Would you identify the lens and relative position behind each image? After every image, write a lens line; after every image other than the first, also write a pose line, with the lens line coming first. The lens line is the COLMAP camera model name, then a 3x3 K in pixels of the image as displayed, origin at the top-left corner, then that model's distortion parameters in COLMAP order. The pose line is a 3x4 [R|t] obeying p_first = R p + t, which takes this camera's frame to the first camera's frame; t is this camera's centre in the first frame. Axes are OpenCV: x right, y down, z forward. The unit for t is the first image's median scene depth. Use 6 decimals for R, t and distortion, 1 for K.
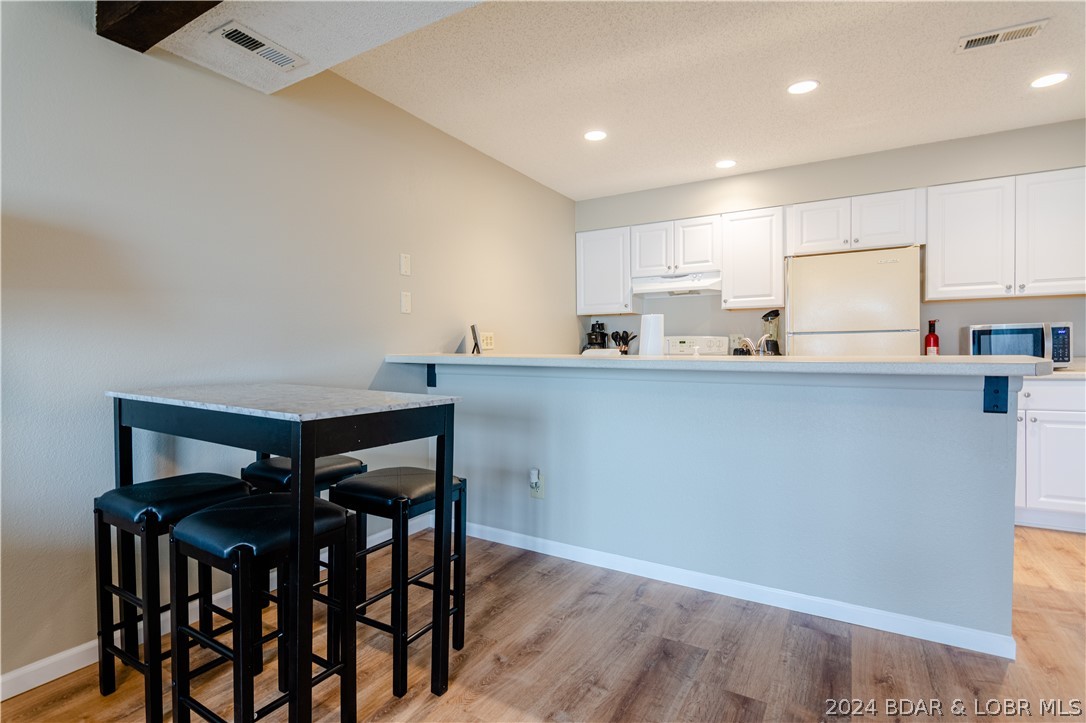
lens RADIAL K [[527.0, 0, 540.3], [0, 527.0, 356.7], [0, 0, 1]] dist [-0.007935, -0.001018]
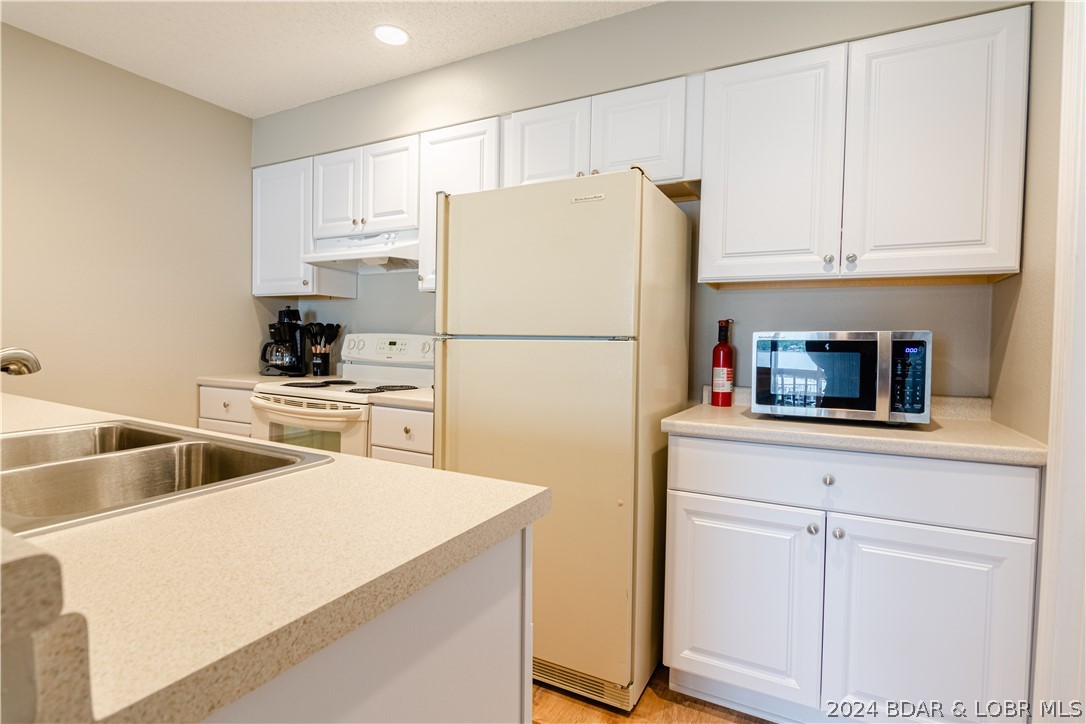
lens RADIAL K [[542.0, 0, 540.6], [0, 542.0, 355.4], [0, 0, 1]] dist [-0.003141, -0.000429]
pose [[0.999002, 0.029377, 0.033637, 0.730312], [-0.029821, 0.999474, 0.012762, -0.045072], [-0.033244, -0.013753, 0.999353, 0.581500]]
